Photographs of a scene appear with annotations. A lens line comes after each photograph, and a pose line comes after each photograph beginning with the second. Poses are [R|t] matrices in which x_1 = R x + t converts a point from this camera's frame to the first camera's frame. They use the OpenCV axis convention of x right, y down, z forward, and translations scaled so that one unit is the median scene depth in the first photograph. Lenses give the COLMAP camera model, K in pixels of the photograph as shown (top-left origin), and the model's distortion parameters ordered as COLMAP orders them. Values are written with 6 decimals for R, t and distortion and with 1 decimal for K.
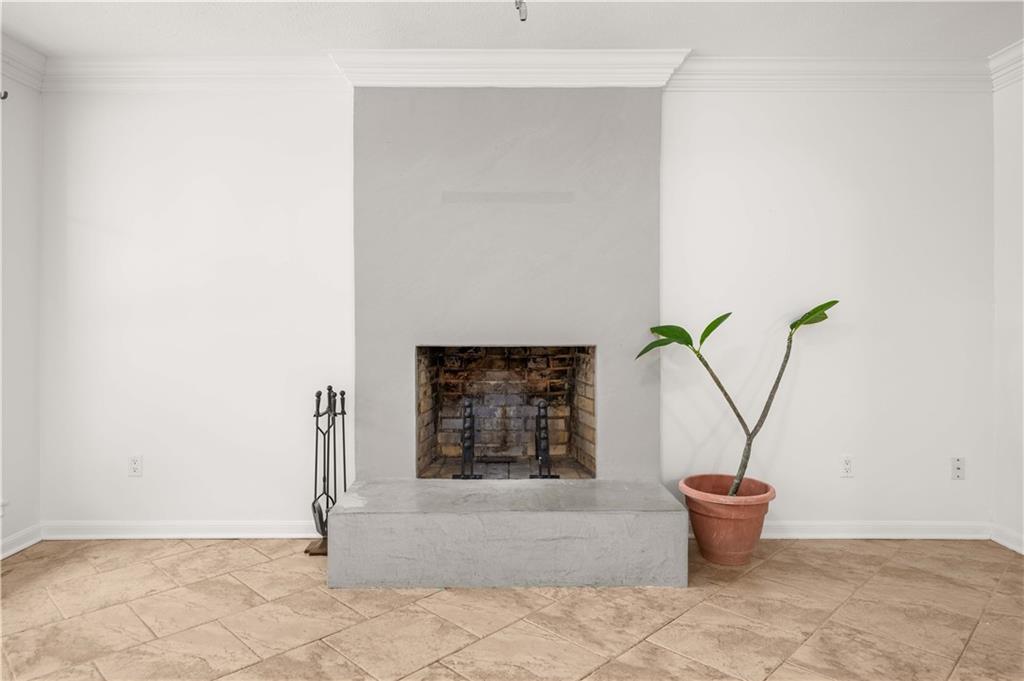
lens RADIAL K [[640.9, 0, 507.5], [0, 640.9, 317.9], [0, 0, 1]] dist [-0.003364, 0.005360]
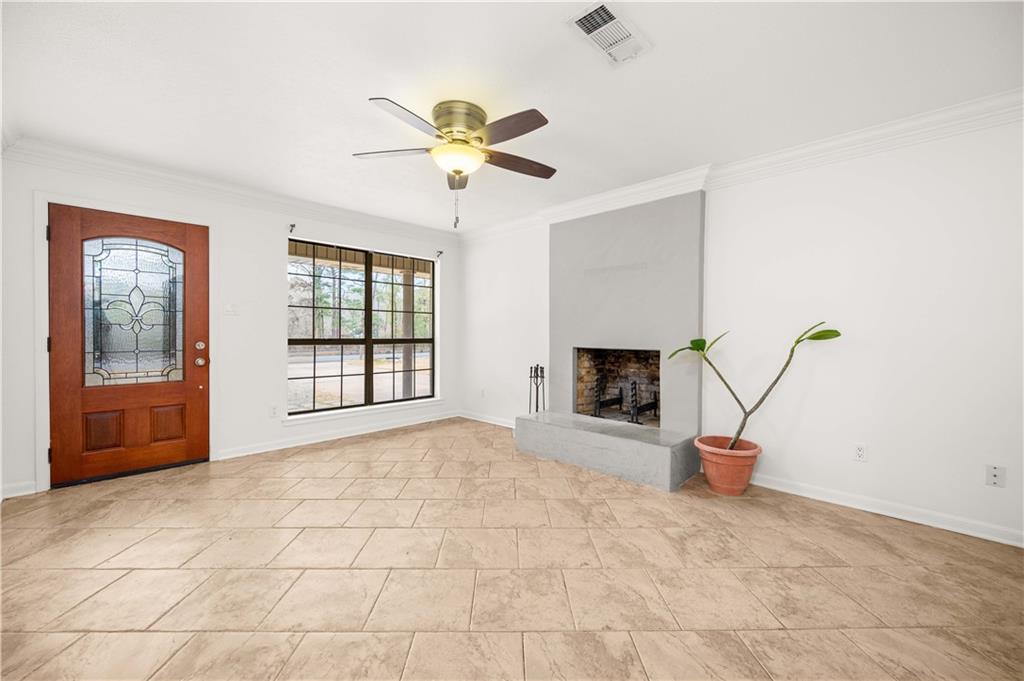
lens RADIAL K [[404.4, 0, 516.8], [0, 404.4, 340.1], [0, 0, 1]] dist [0.001784, 0.000174]
pose [[0.725076, 0.016394, -0.688474, 0.606658], [-0.005484, 0.999822, 0.018032, -0.001577], [0.688647, -0.009299, 0.725037, -0.049697]]
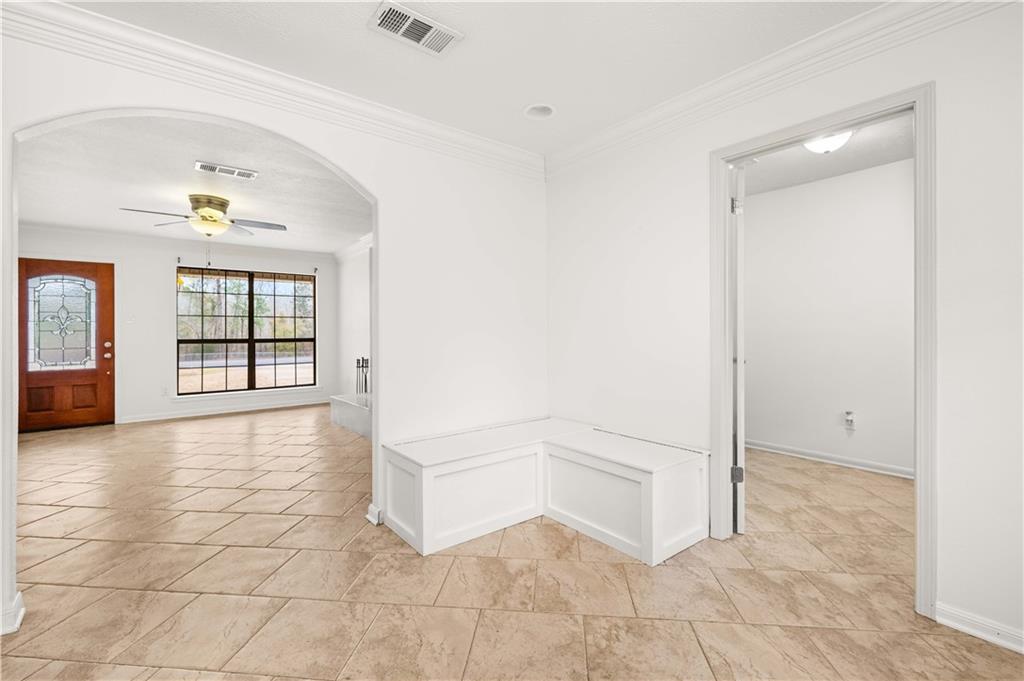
lens RADIAL K [[422.1, 0, 512.3], [0, 422.1, 335.5], [0, 0, 1]] dist [-0.004762, 0.000199]
pose [[0.621724, 0.000313, -0.783236, 1.522265], [0.008296, 0.999941, 0.006985, 0.003201], [0.783192, -0.010840, 0.621685, 0.367552]]
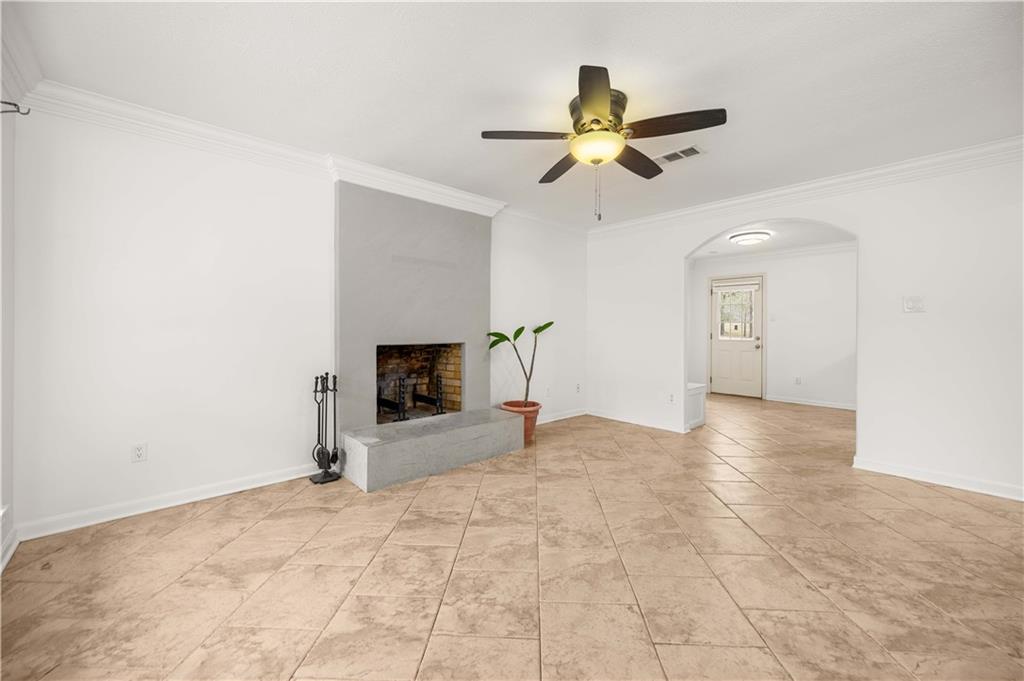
lens RADIAL K [[404.4, 0, 512.9], [0, 404.4, 331.4], [0, 0, 1]] dist [0.001784, 0.000174]
pose [[0.739334, -0.000483, 0.673339, -0.587659], [-0.003736, 0.999981, 0.004820, 0.001701], [-0.673329, -0.006079, 0.739318, -0.013922]]
